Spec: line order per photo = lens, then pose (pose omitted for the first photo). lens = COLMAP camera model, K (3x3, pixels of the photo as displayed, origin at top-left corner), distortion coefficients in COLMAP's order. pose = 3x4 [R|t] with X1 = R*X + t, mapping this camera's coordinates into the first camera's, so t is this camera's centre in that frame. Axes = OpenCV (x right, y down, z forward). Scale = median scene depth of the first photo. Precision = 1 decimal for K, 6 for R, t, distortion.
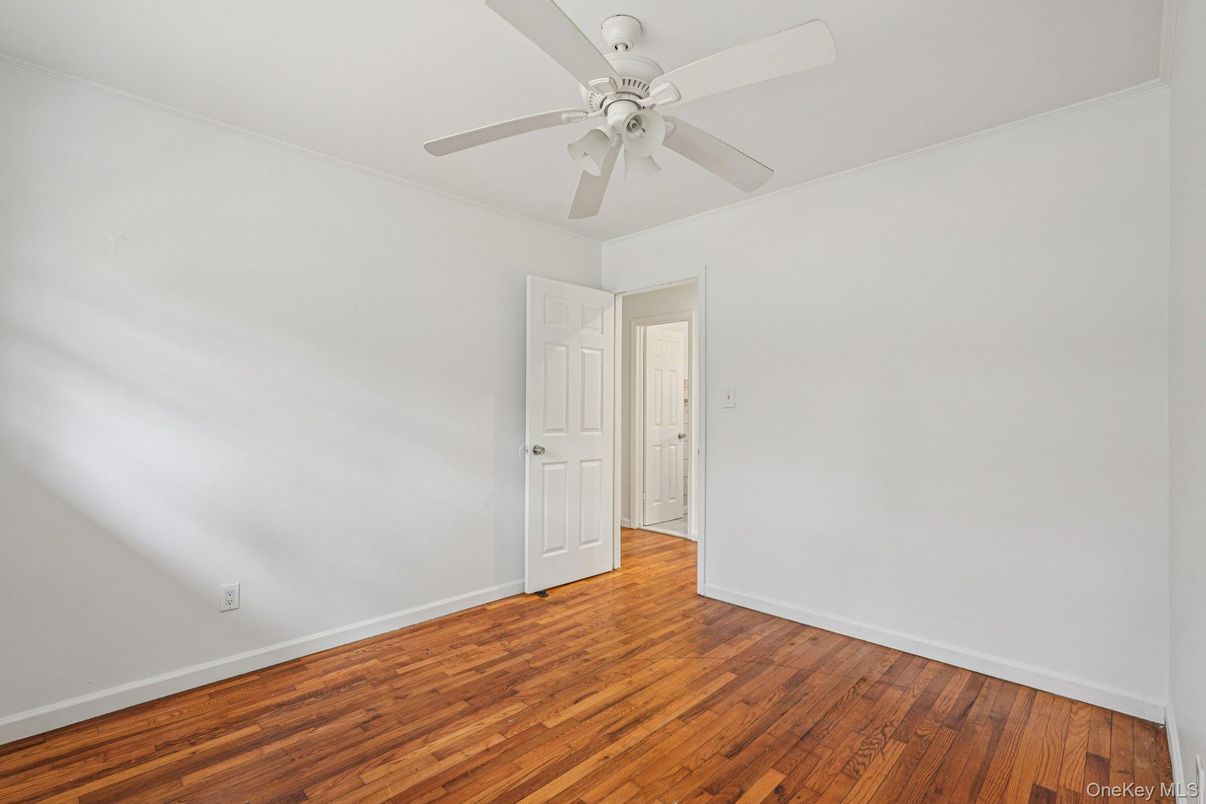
lens RADIAL K [[540.7, 0, 603.3], [0, 540.7, 394.1], [0, 0, 1]] dist [-0.015131, 0.008941]
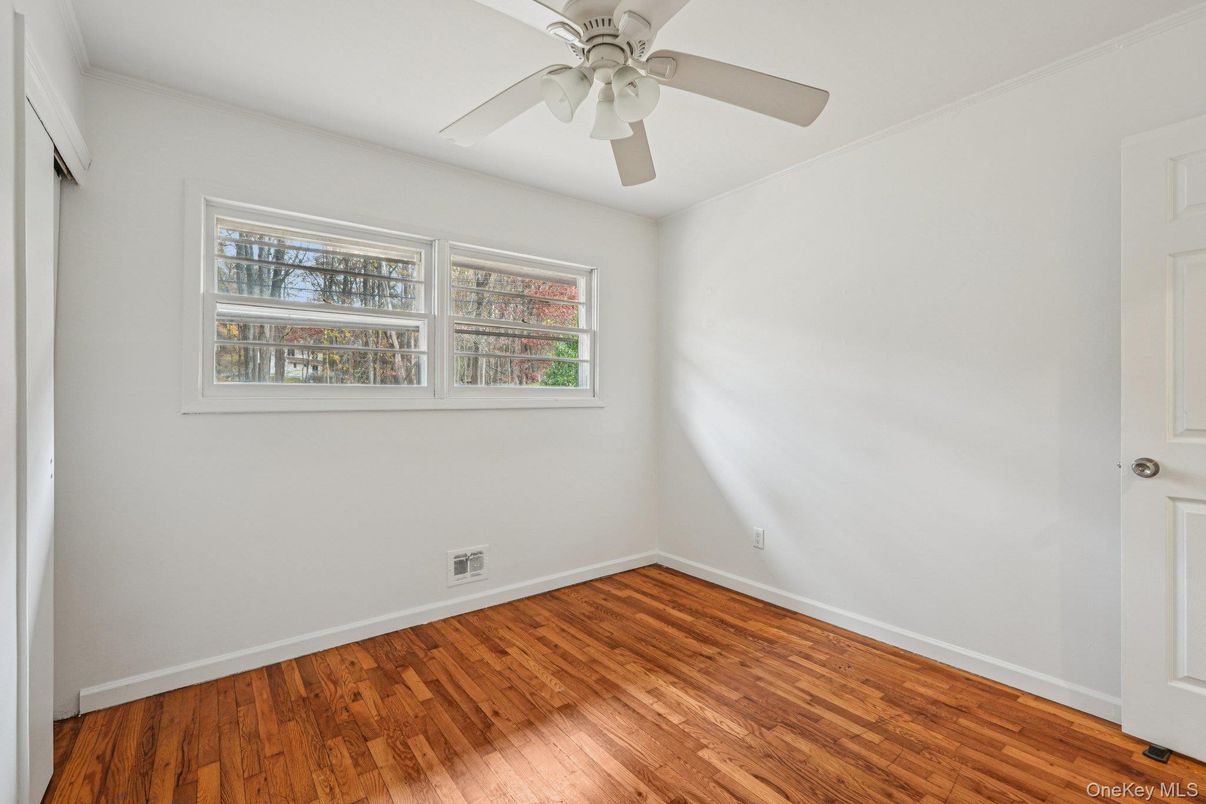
lens RADIAL K [[540.7, 0, 603.3], [0, 540.7, 394.1], [0, 0, 1]] dist [-0.015131, 0.008941]
pose [[-0.143271, -0.007221, -0.989657, 0.633569], [0.043188, 0.998975, -0.013541, 0.025908], [0.988741, -0.044682, -0.142812, 0.785717]]
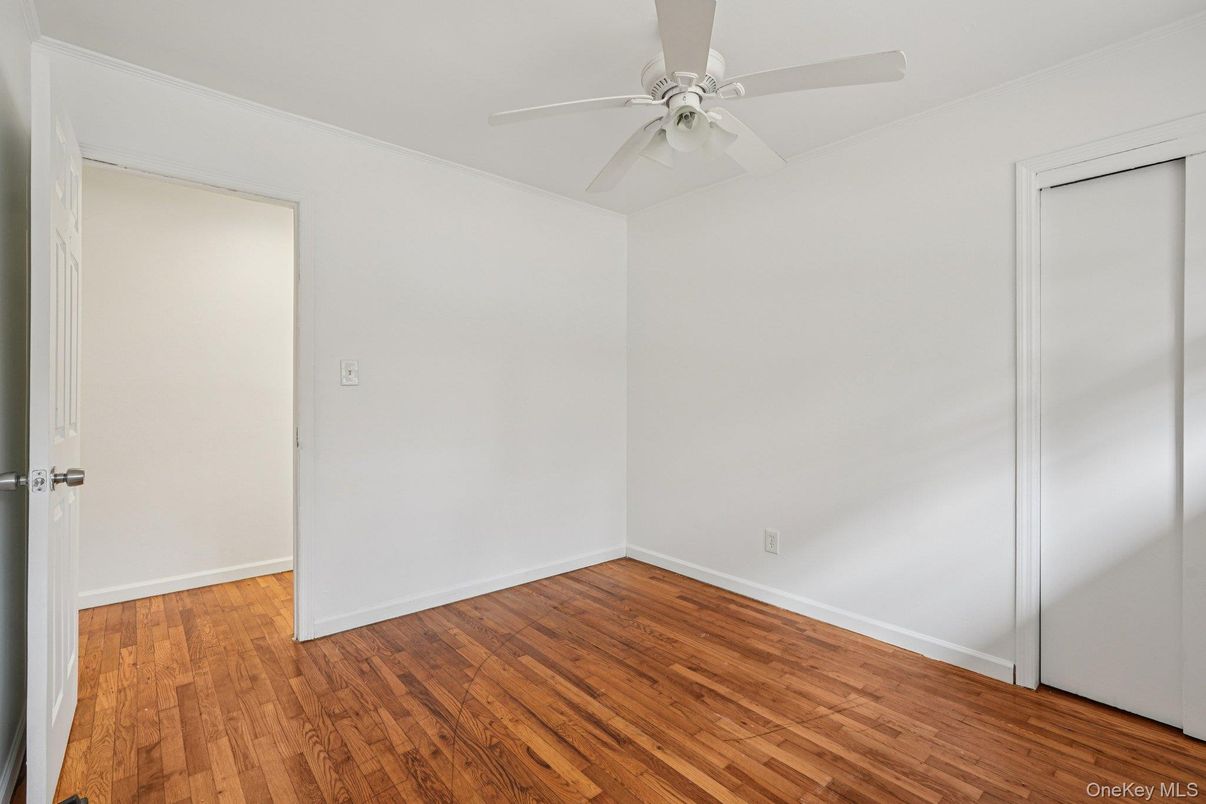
lens RADIAL K [[540.7, 0, 603.3], [0, 540.7, 394.1], [0, 0, 1]] dist [-0.015131, 0.008941]
pose [[0.081508, -0.000380, 0.996673, -0.696200], [-0.039023, 0.999232, 0.003572, 0.027183], [-0.995908, -0.039184, 0.081431, 0.751205]]
